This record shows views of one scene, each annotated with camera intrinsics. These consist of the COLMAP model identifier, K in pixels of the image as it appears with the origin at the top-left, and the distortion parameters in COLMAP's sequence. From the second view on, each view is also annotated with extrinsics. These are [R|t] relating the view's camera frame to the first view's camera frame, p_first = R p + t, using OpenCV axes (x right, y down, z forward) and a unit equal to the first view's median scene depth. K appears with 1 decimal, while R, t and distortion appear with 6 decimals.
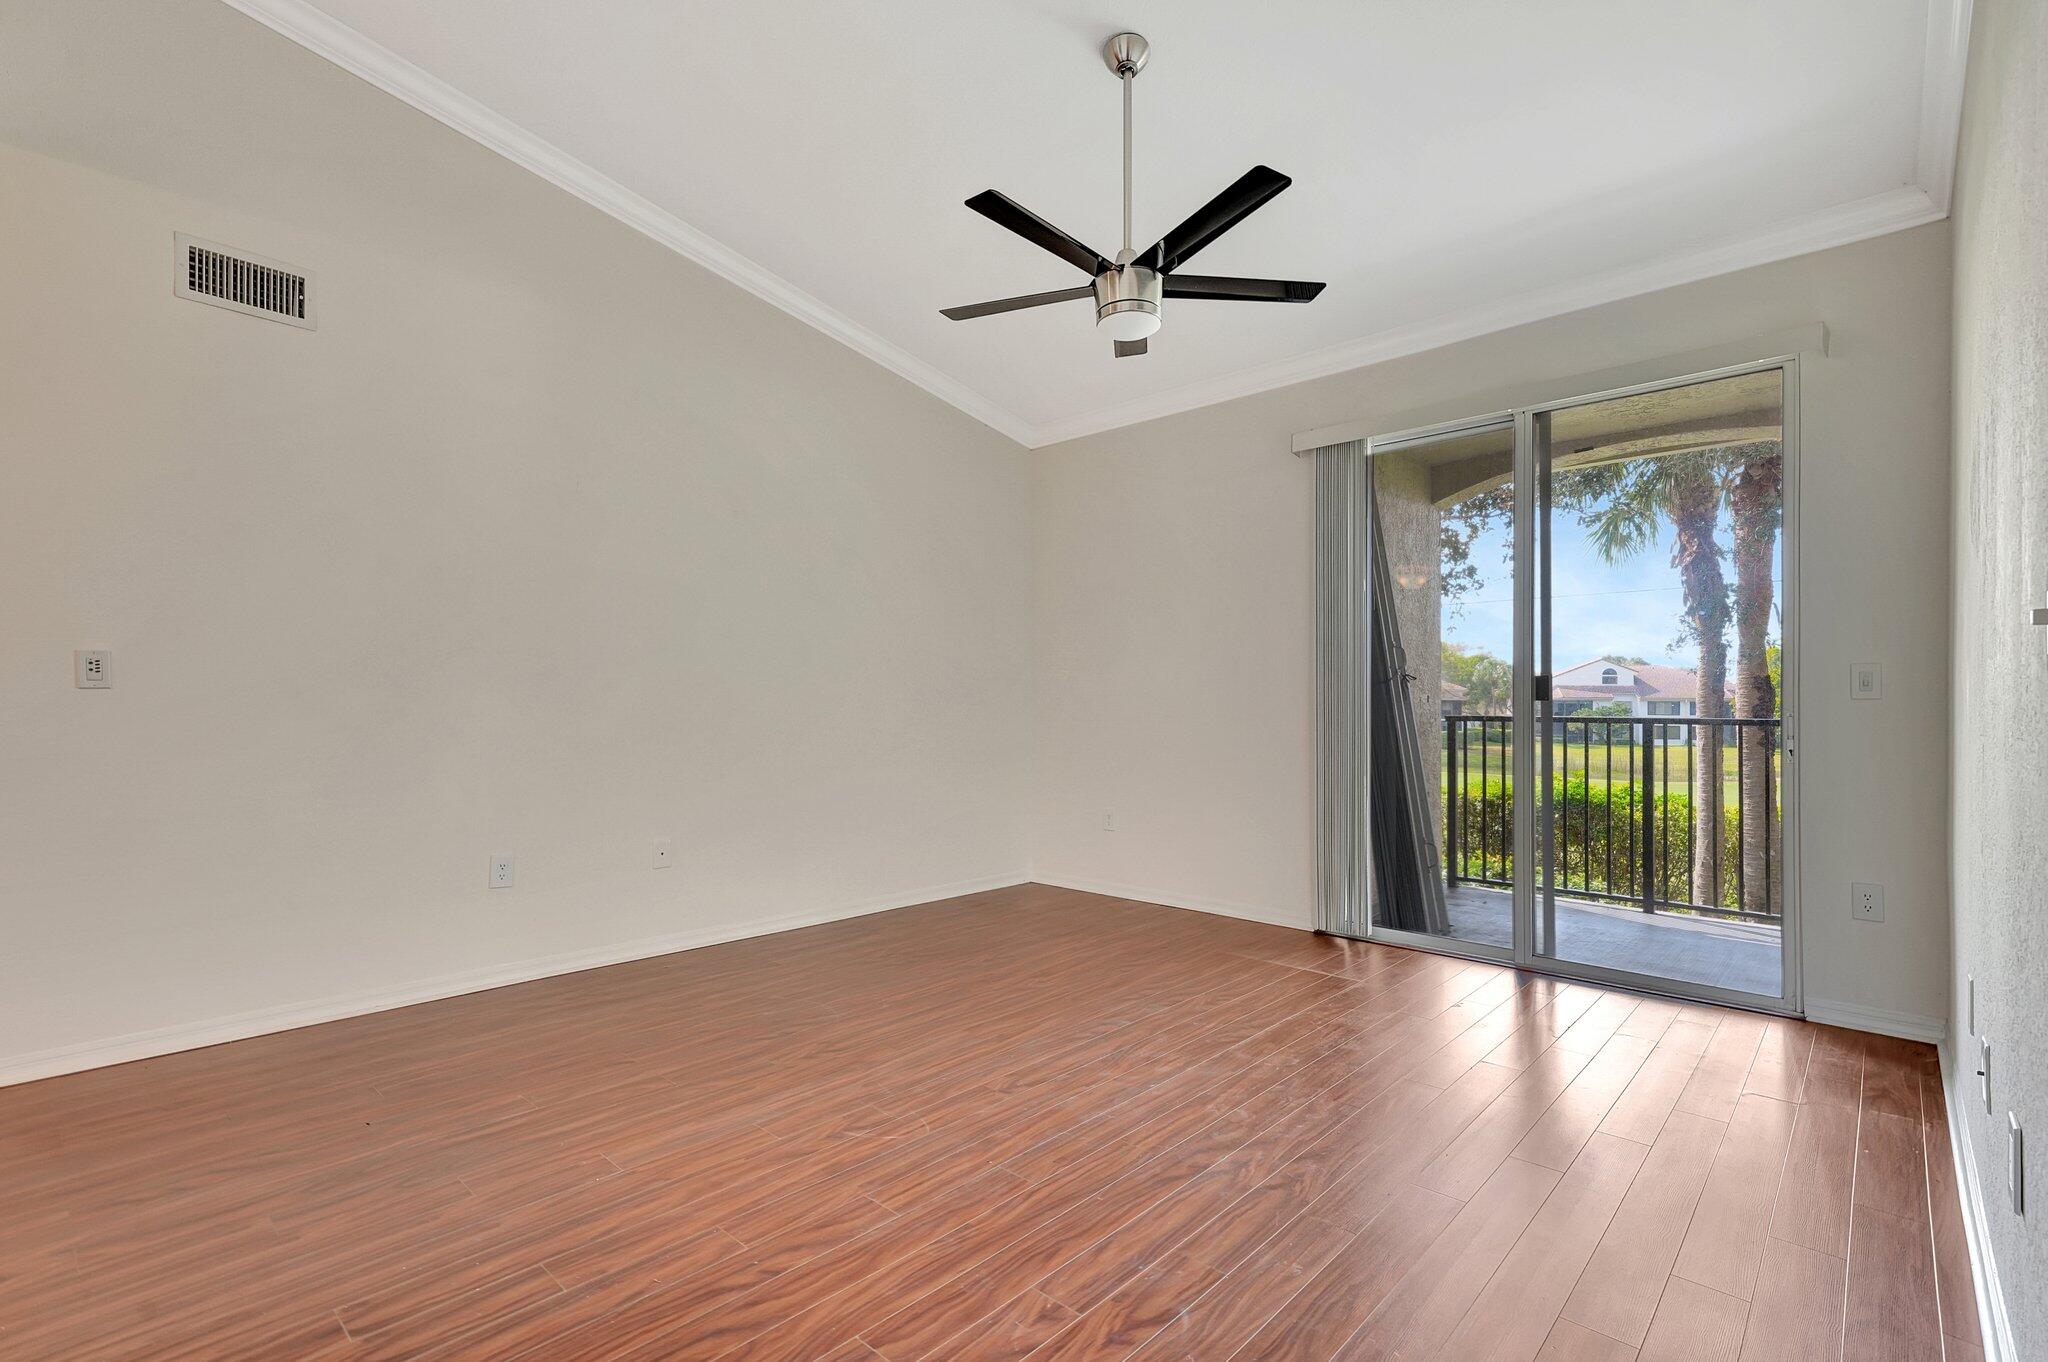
lens RADIAL K [[939.6, 0, 1028.8], [0, 939.6, 701.7], [0, 0, 1]] dist [-0.000609, -0.000114]
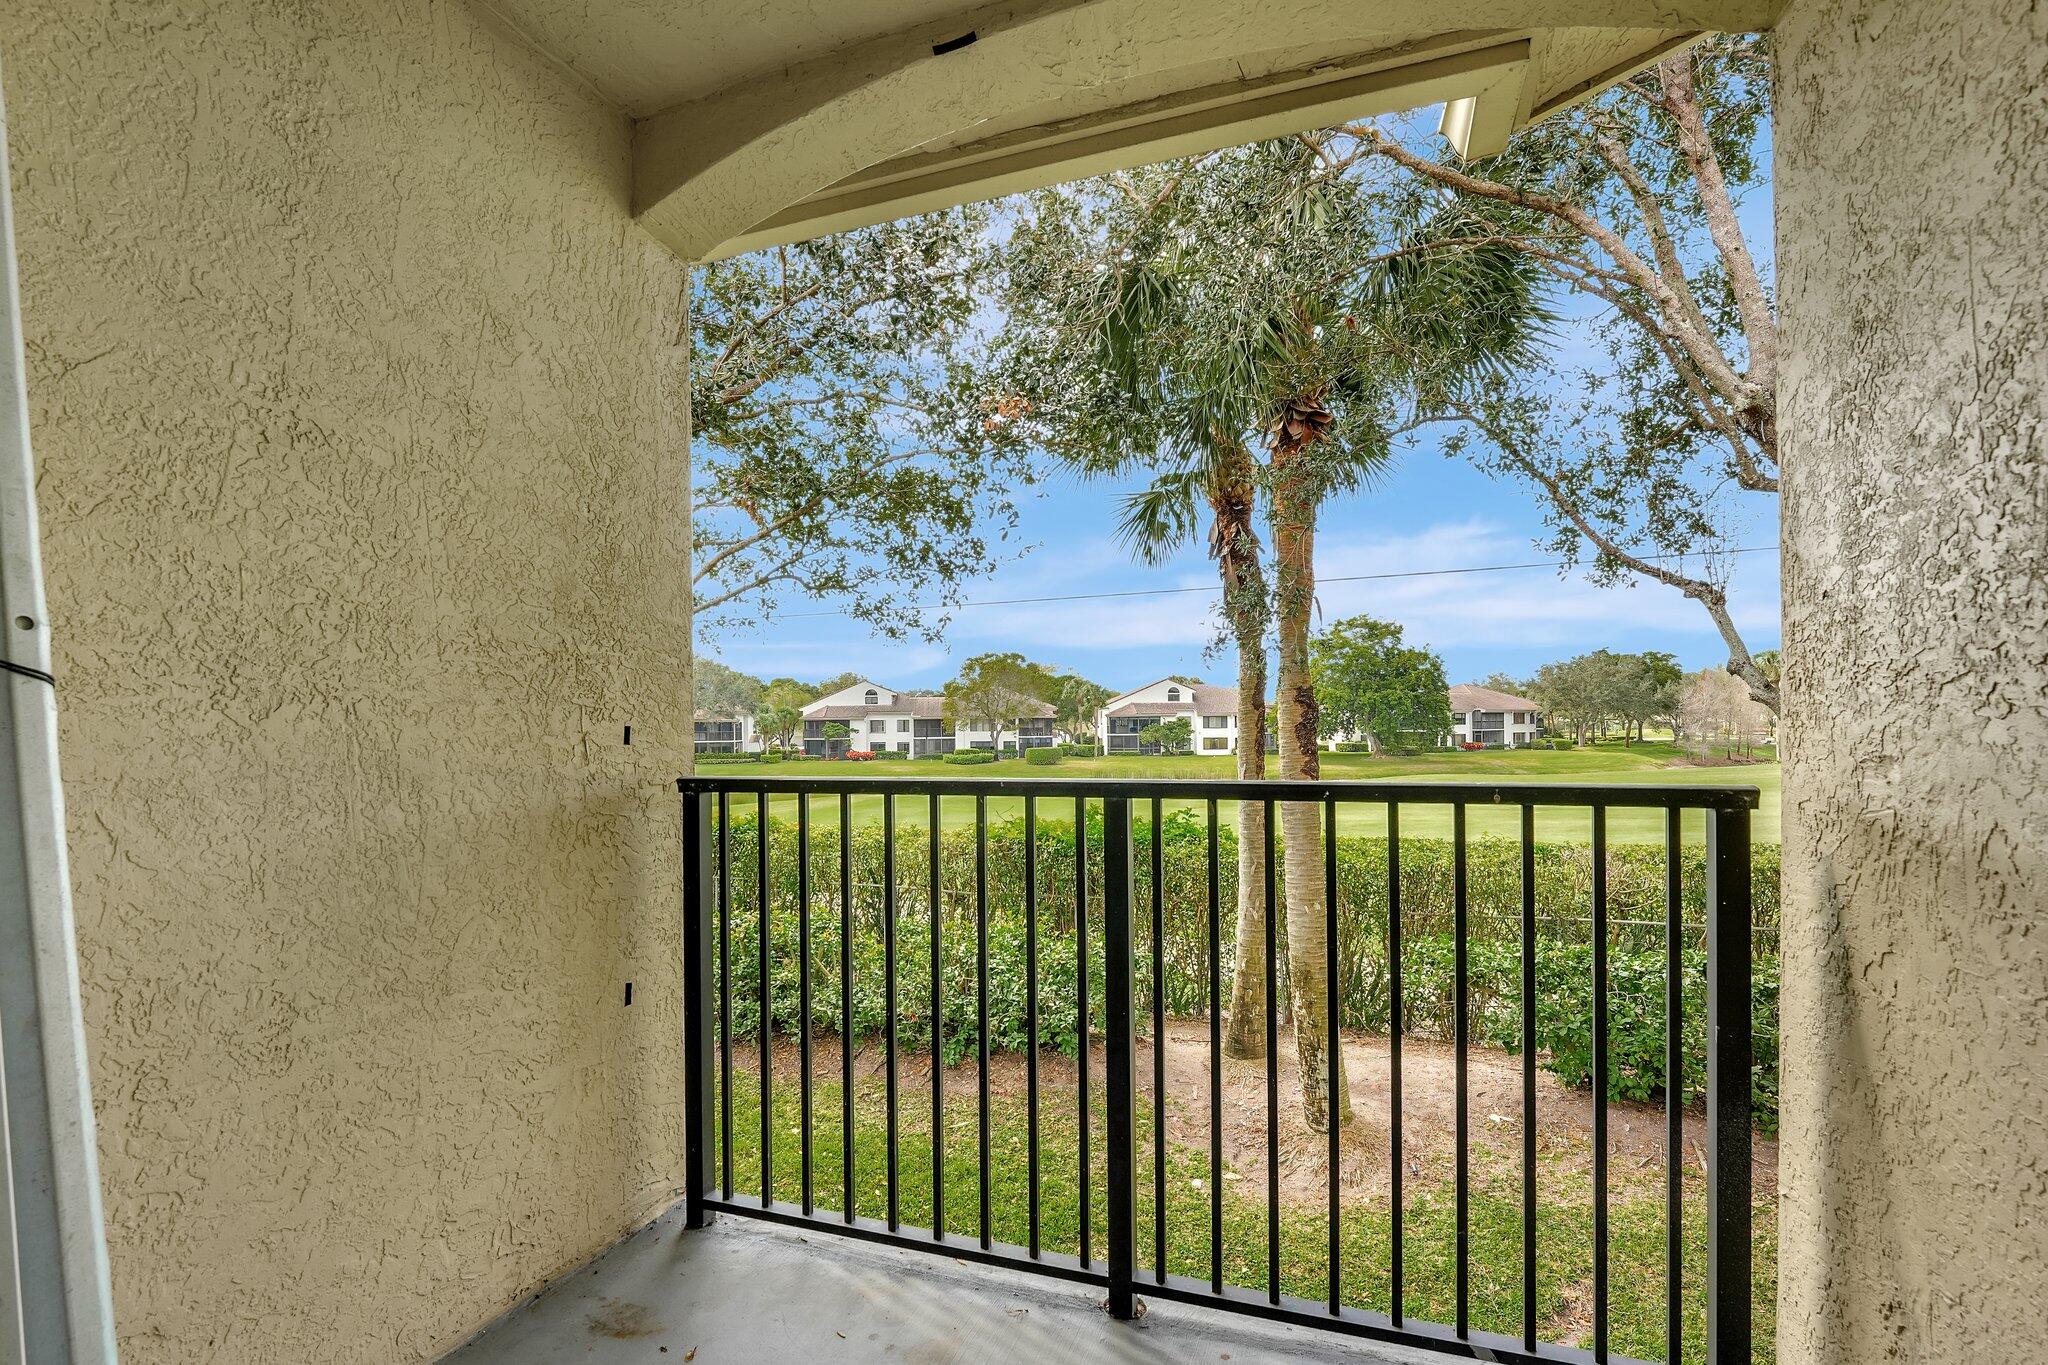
lens RADIAL K [[950.6, 0, 1020.7], [0, 950.6, 730.5], [0, 0, 1]] dist [-0.011359, -0.000454]
pose [[0.924166, -0.020847, 0.381422, 0.195898], [0.017766, 0.999775, 0.011597, -0.003127], [-0.381578, -0.003941, 0.924328, 0.271887]]
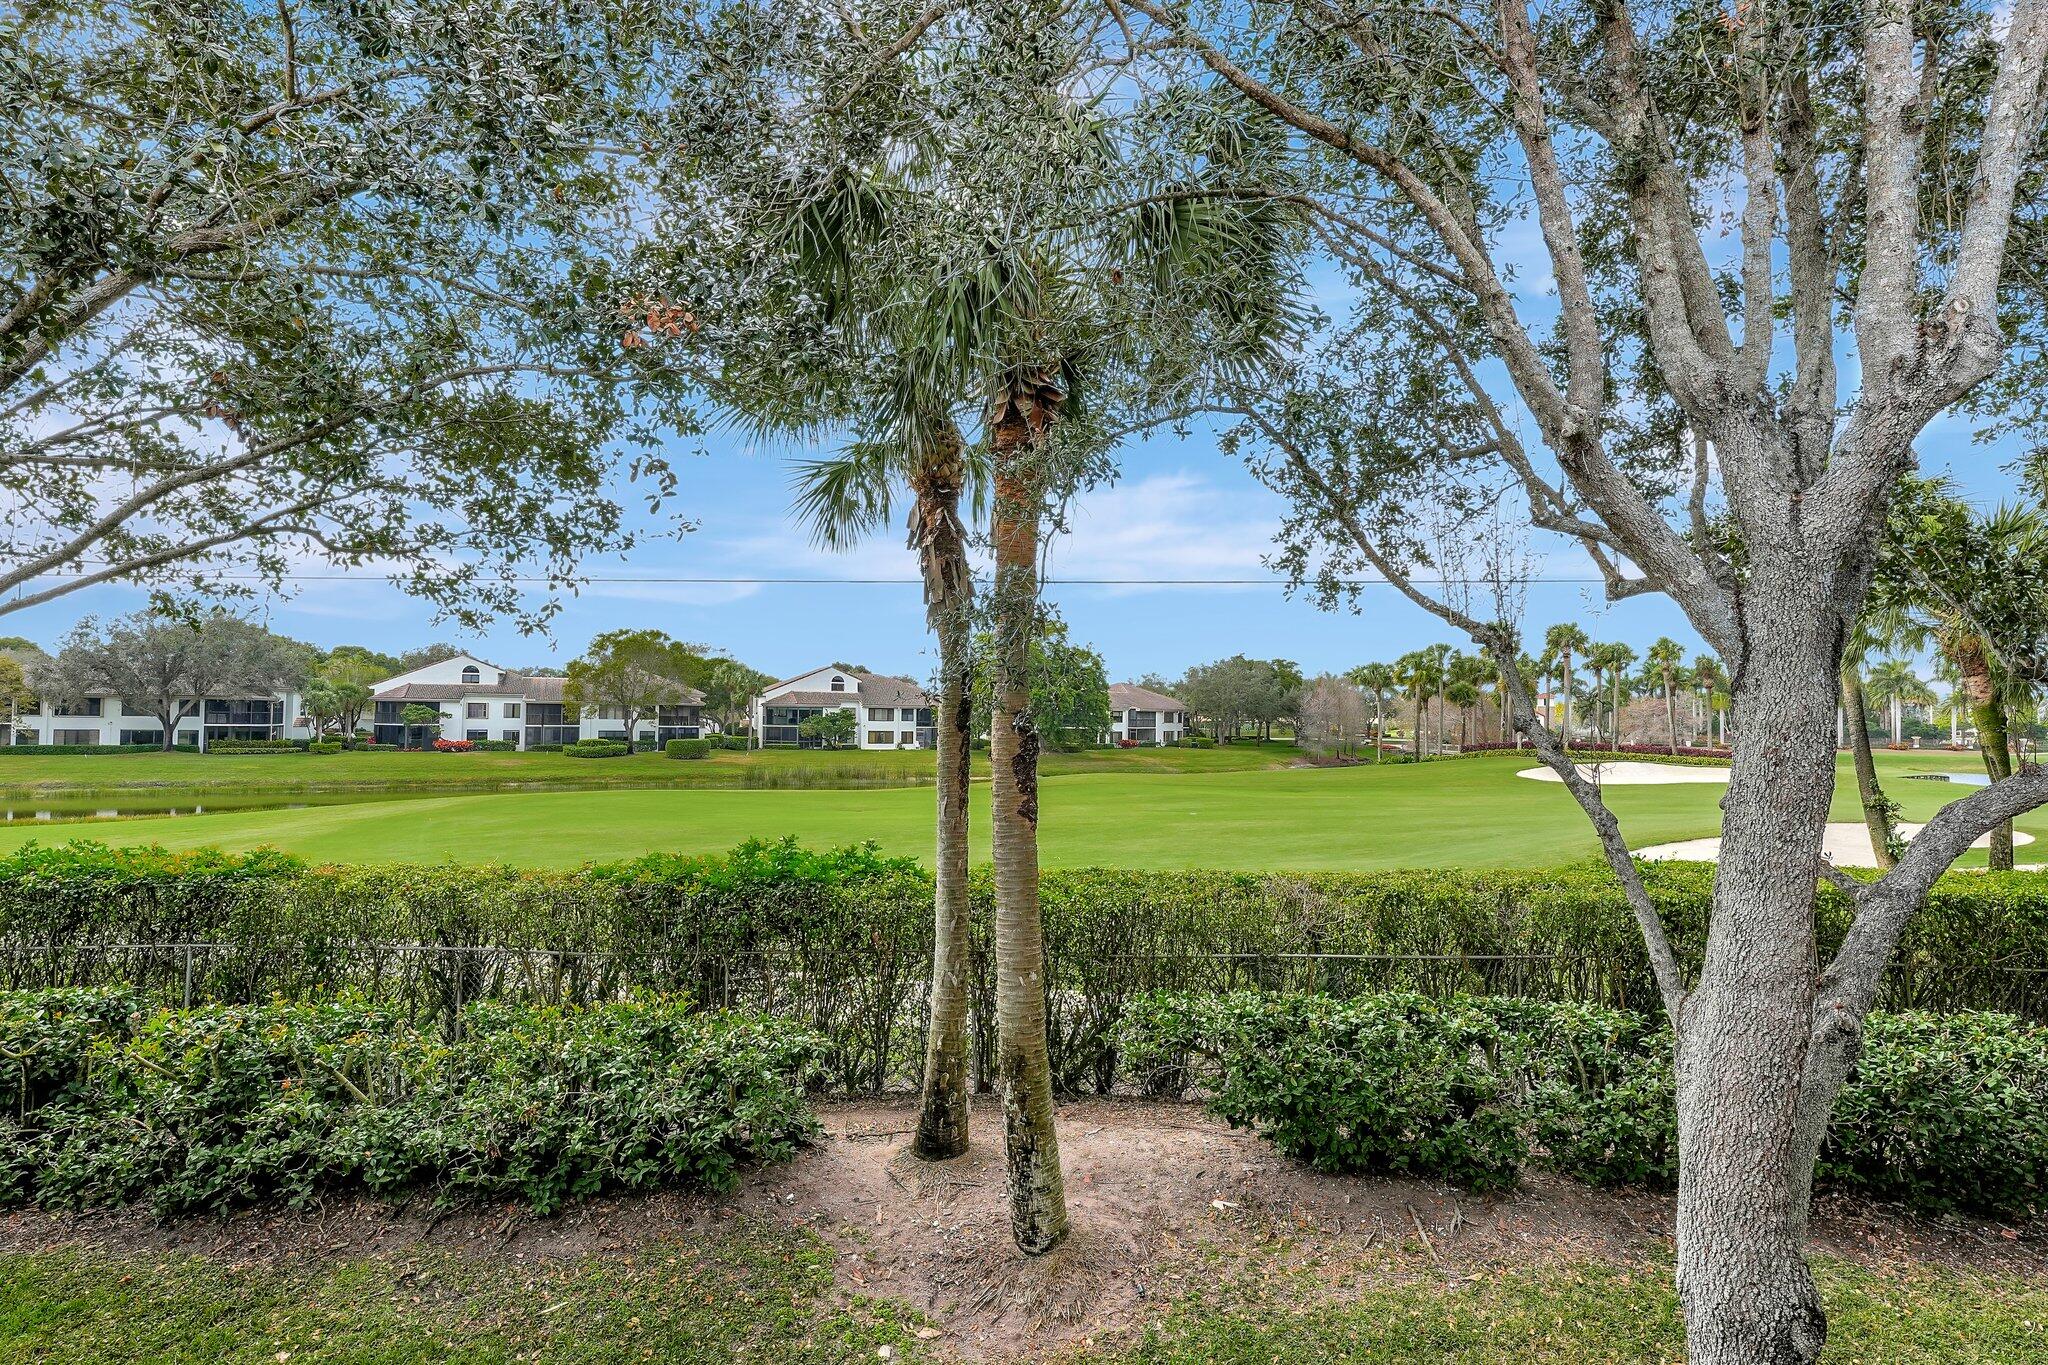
lens RADIAL K [[1008.4, 0, 1032.1], [0, 1008.4, 685.8], [0, 0, 1]] dist [-0.009057, -0.000837]
pose [[0.735742, 0.020779, 0.676943, 0.236699], [-0.008454, 0.999733, -0.021499, -0.024618], [-0.677209, 0.010095, 0.735721, 0.371677]]
